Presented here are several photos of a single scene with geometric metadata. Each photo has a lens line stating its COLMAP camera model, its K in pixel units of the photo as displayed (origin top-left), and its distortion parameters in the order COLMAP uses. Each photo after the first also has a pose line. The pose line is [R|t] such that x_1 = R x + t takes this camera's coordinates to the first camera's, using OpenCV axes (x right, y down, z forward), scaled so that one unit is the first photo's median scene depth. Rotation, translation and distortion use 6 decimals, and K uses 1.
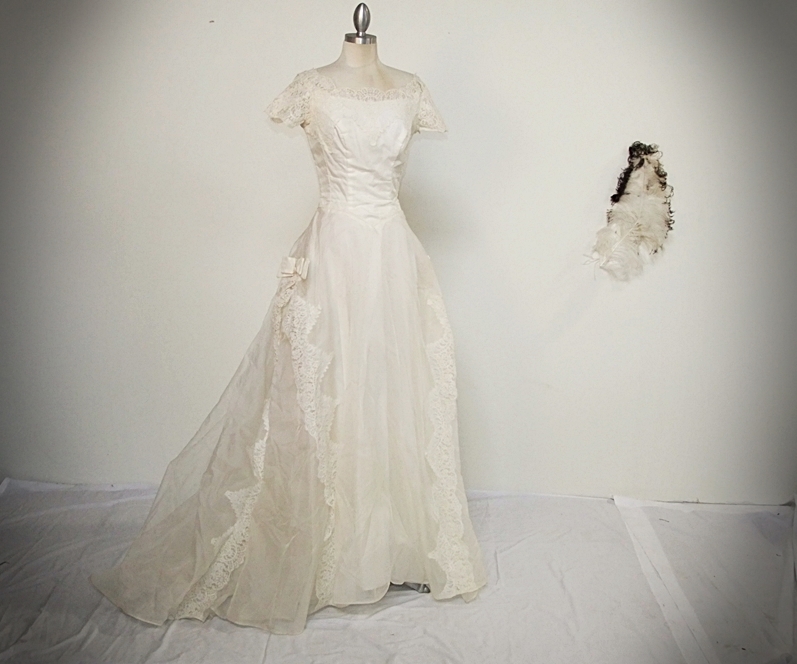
lens RADIAL K [[960.1, 0, 398.5], [0, 960.1, 332.0], [0, 0, 1]] dist [-0.020252, -0.017743]
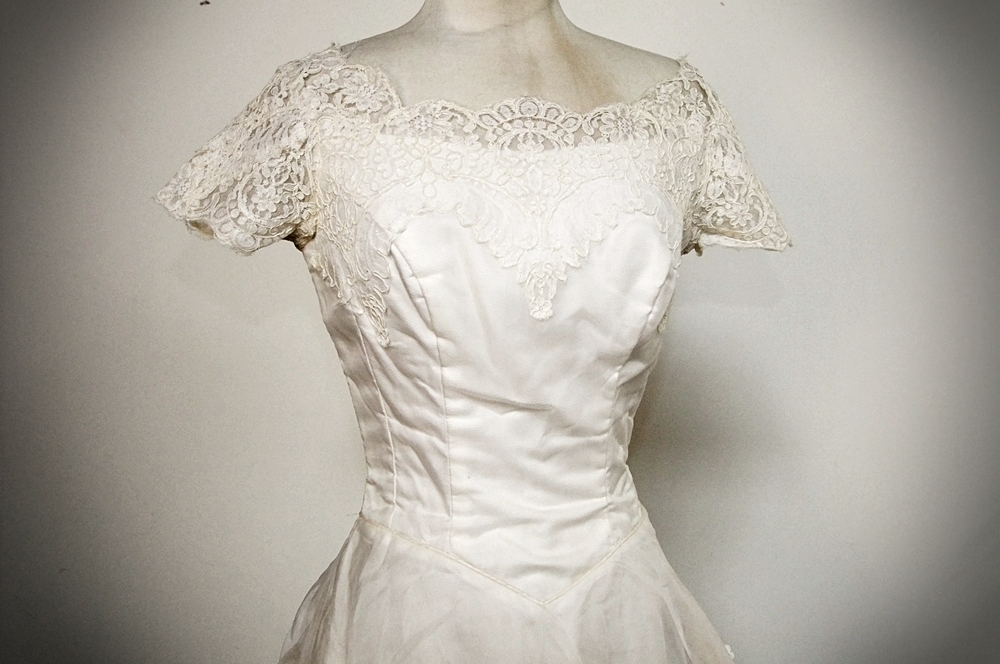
lens RADIAL K [[953.3, 0, 500.0], [0, 953.3, 332.0], [0, 0, 1]] dist [-0.068774, -0.000109]
pose [[0.995397, -0.012224, -0.095057, -0.012813], [0.006222, 0.997983, -0.063175, -0.171628], [0.095637, 0.062293, 0.993465, 0.731841]]
